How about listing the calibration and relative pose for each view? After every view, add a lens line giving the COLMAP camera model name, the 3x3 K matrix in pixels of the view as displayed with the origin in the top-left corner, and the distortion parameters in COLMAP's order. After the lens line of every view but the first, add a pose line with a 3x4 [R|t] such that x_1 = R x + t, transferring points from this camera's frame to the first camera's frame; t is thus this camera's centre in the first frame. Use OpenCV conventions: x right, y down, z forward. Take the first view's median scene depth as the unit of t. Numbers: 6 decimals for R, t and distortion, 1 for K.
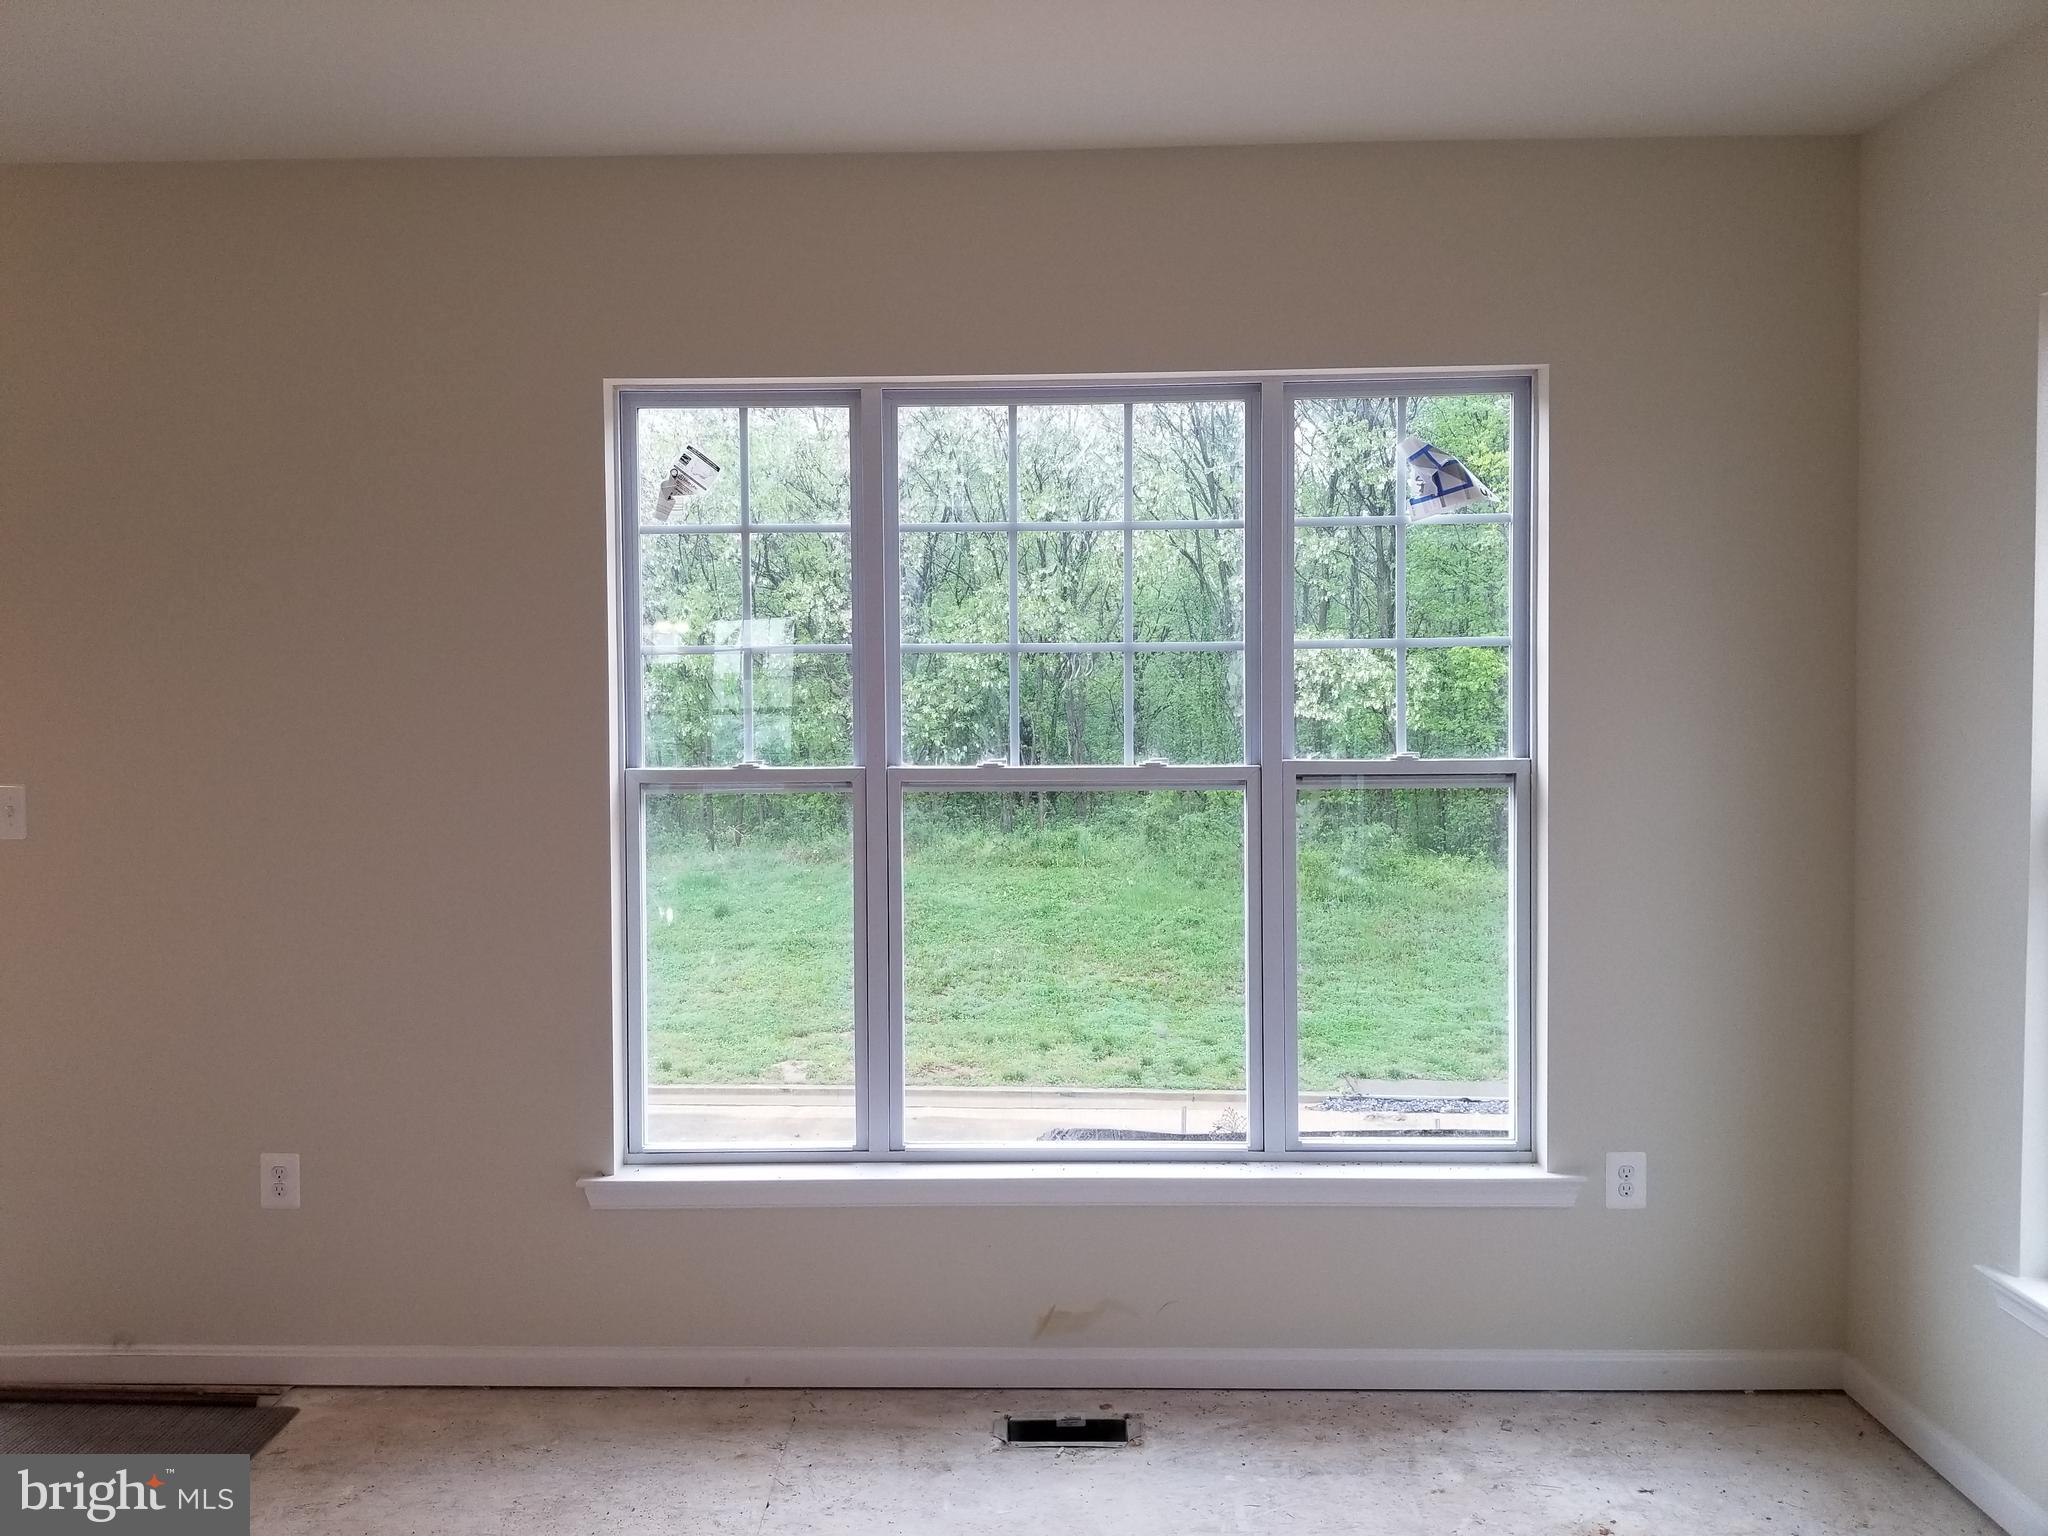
lens RADIAL K [[1563.8, 0, 1024.0], [0, 1563.8, 768.0], [0, 0, 1]] dist [0.012280, 0.002154]
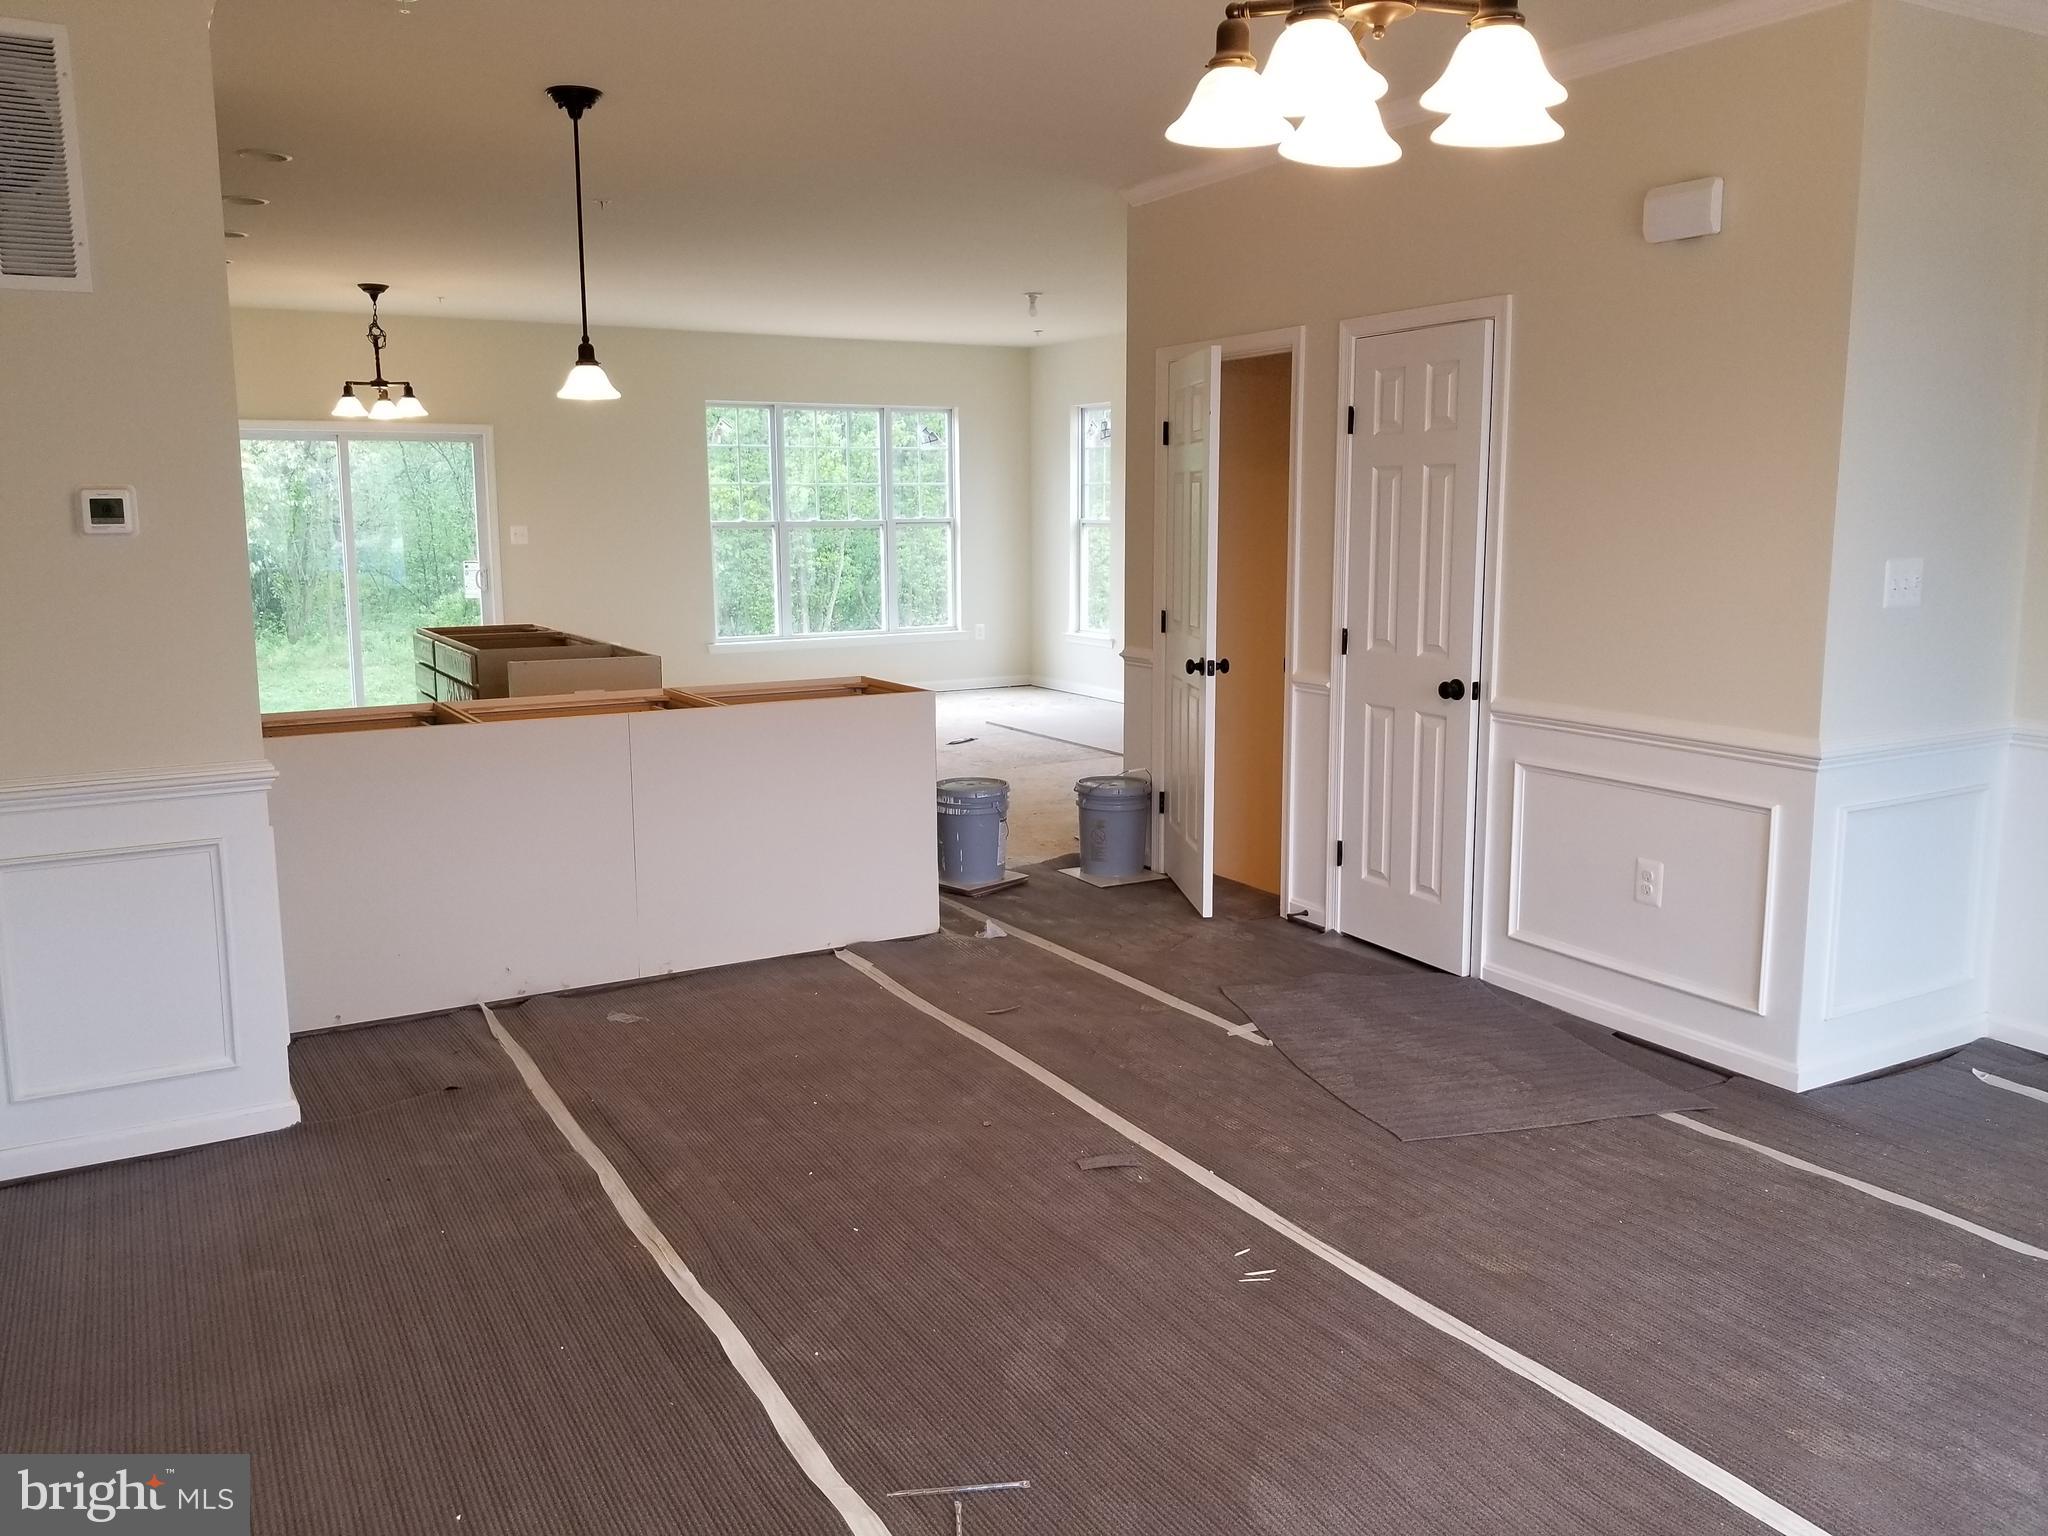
lens RADIAL K [[1563.8, 0, 1024.0], [0, 1563.8, 768.0], [0, 0, 1]] dist [0.012280, 0.002154]
pose [[0.852843, -0.084189, 0.515337, -1.421525], [0.017232, 0.990917, 0.133367, 0.086094], [-0.521884, -0.104861, 0.846547, -2.153135]]
